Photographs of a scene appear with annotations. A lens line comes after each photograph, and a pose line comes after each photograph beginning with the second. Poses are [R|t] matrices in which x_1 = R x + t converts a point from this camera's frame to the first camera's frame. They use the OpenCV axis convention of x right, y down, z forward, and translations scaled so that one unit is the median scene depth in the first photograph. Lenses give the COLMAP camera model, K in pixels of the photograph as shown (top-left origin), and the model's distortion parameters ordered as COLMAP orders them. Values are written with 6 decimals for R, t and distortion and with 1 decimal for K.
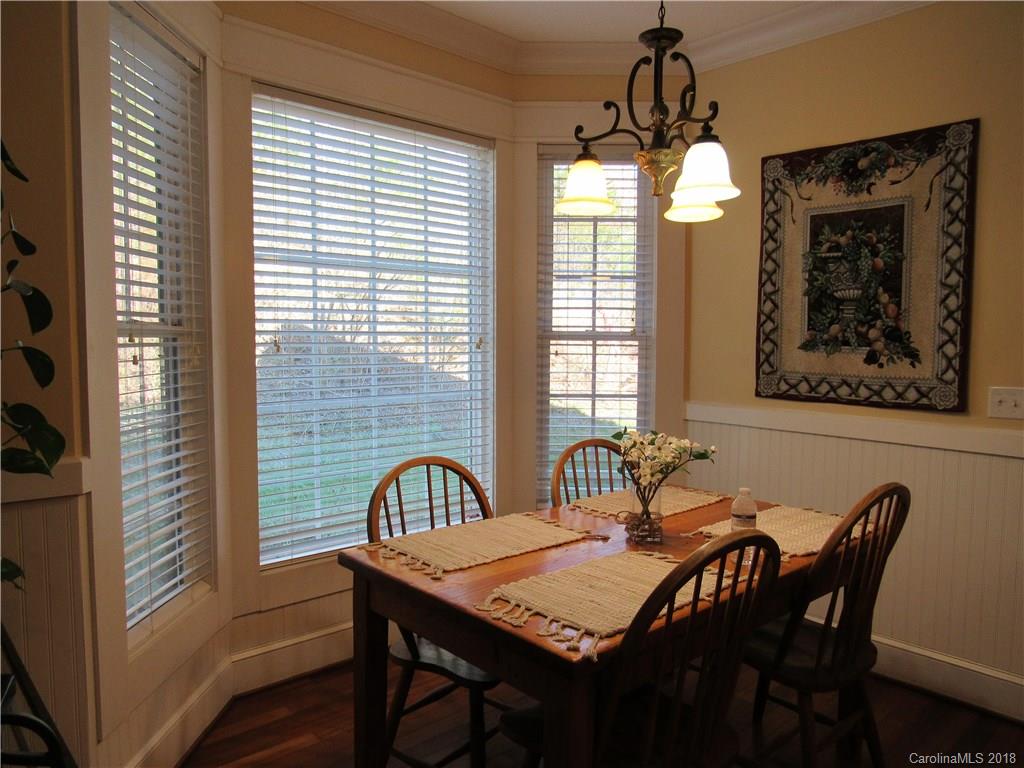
lens RADIAL K [[734.1, 0, 515.1], [0, 734.1, 382.7], [0, 0, 1]] dist [-0.018868, 0.002104]
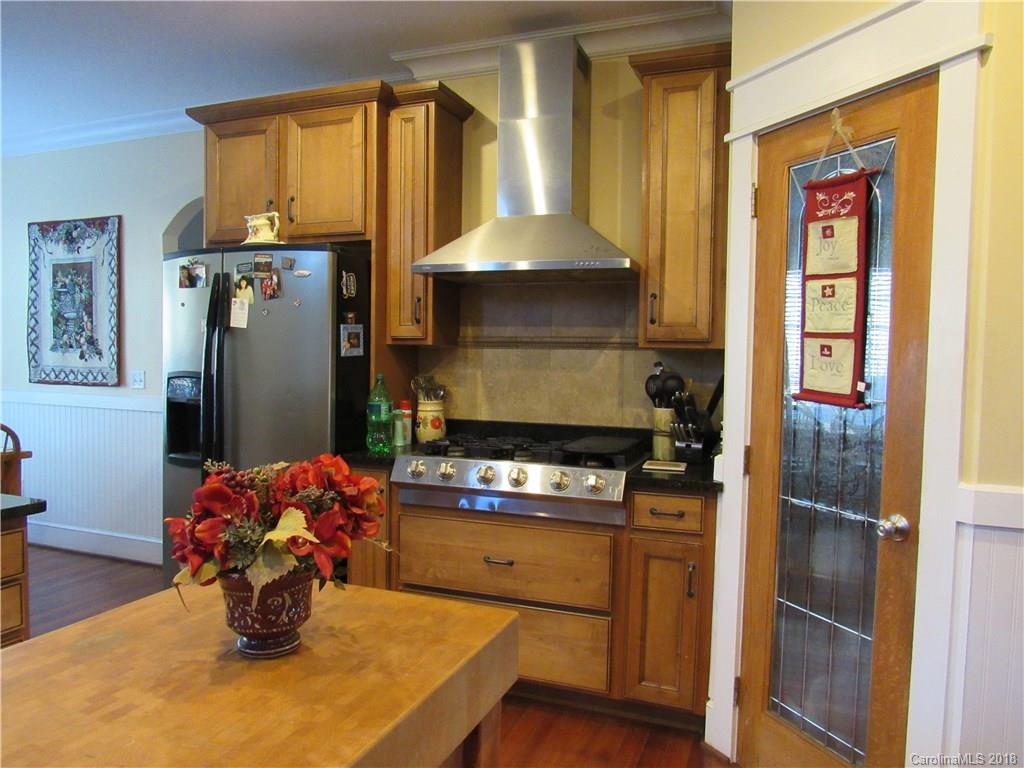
lens RADIAL K [[734.1, 0, 511.6], [0, 734.1, 383.1], [0, 0, 1]] dist [-0.018868, 0.002104]
pose [[0.900068, -0.021524, 0.435217, 0.619097], [0.027499, 0.999594, -0.007436, 0.062659], [-0.434880, 0.018661, 0.900295, -0.824899]]
